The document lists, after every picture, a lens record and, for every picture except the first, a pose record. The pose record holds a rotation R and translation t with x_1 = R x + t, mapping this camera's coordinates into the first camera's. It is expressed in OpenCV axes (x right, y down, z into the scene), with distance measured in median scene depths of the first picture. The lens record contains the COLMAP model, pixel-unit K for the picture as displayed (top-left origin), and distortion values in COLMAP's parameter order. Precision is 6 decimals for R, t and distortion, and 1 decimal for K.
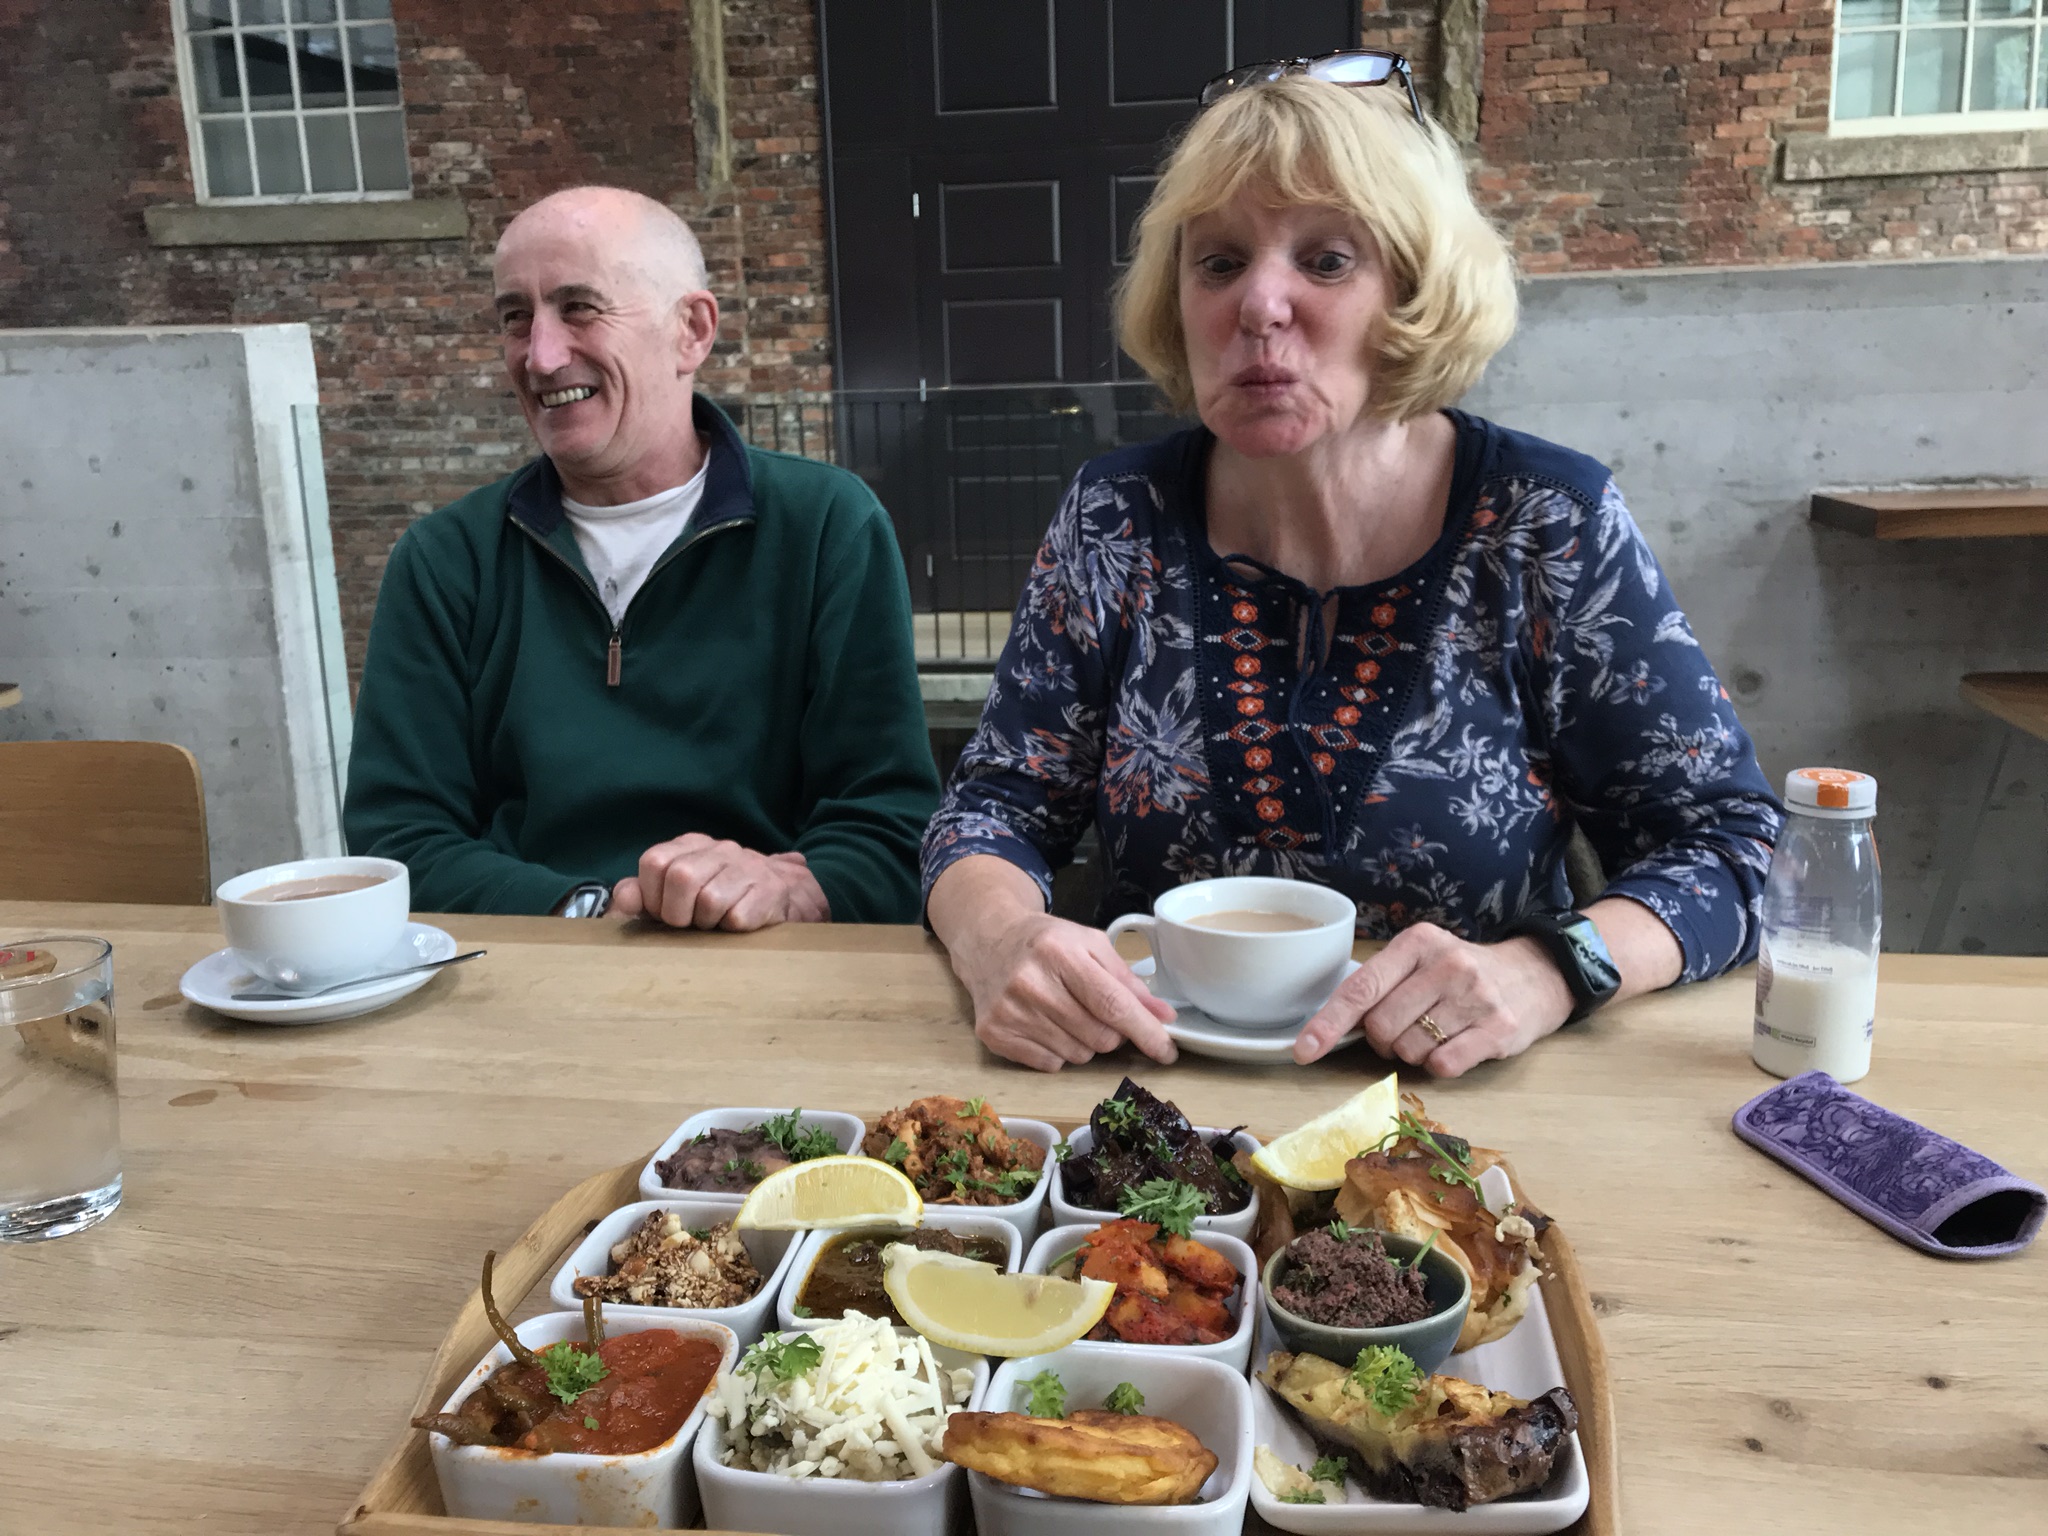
lens RADIAL K [[1703.4, 0, 1024.0], [0, 1703.4, 768.0], [0, 0, 1]] dist [0.020622, 0.015950]
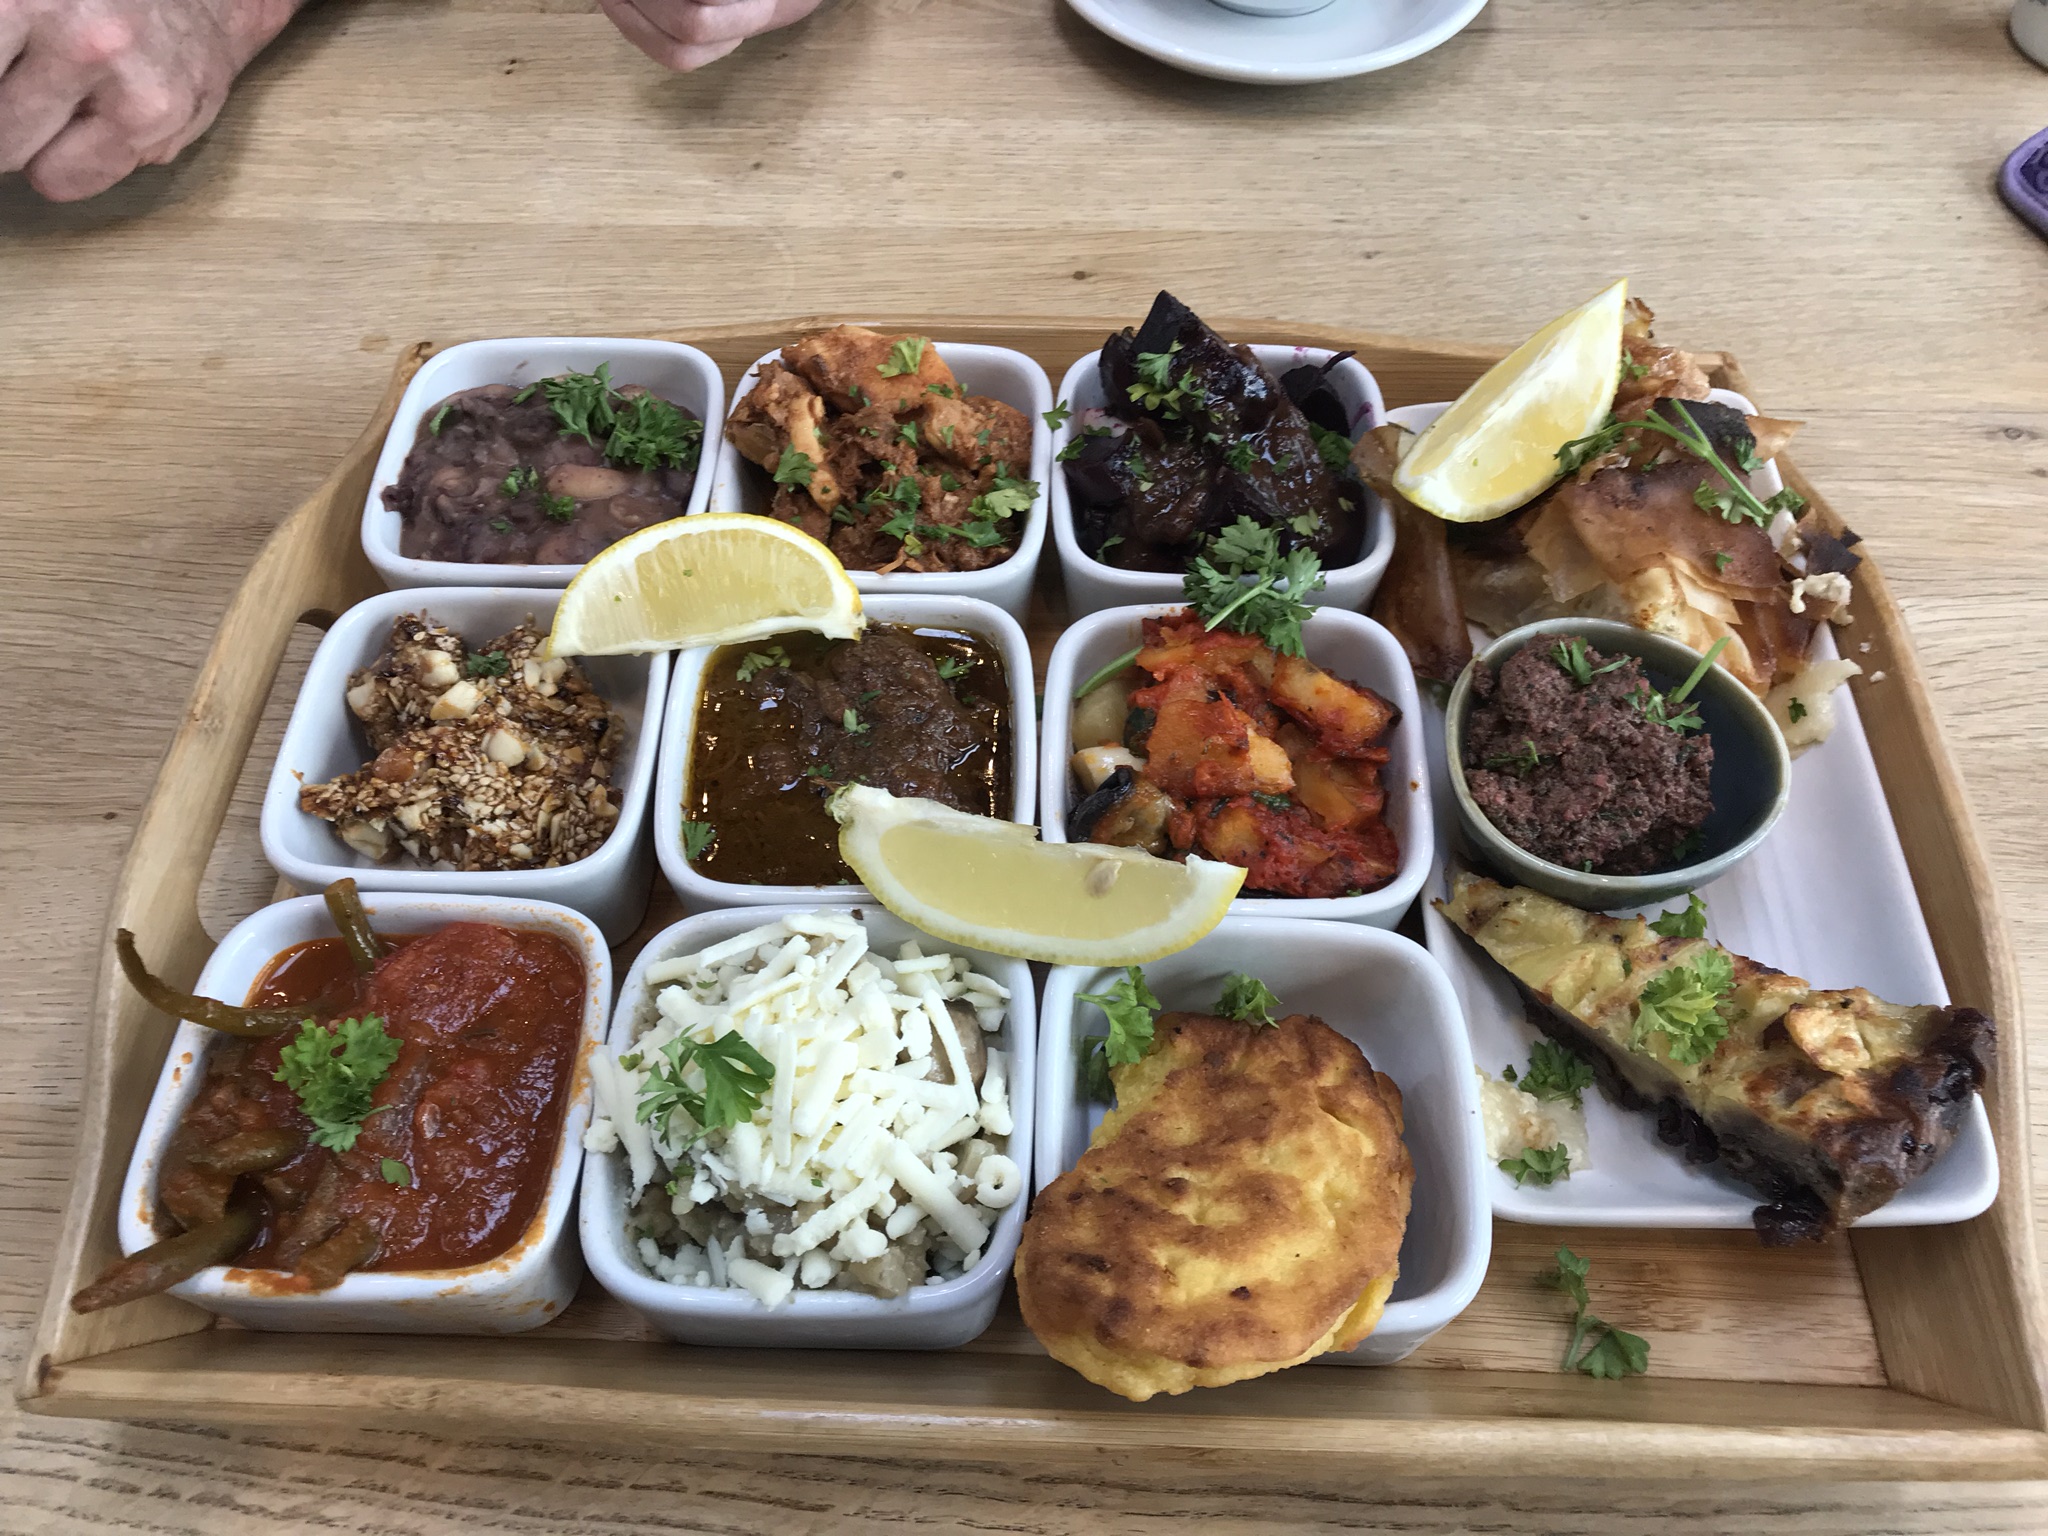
lens RADIAL K [[1703.4, 0, 1024.0], [0, 1703.4, 768.0], [0, 0, 1]] dist [0.020622, 0.015950]
pose [[0.991888, -0.094784, 0.084700, -0.060737], [0.014669, 0.747230, 0.664404, -0.101393], [-0.126265, -0.657772, 0.742559, 0.529993]]
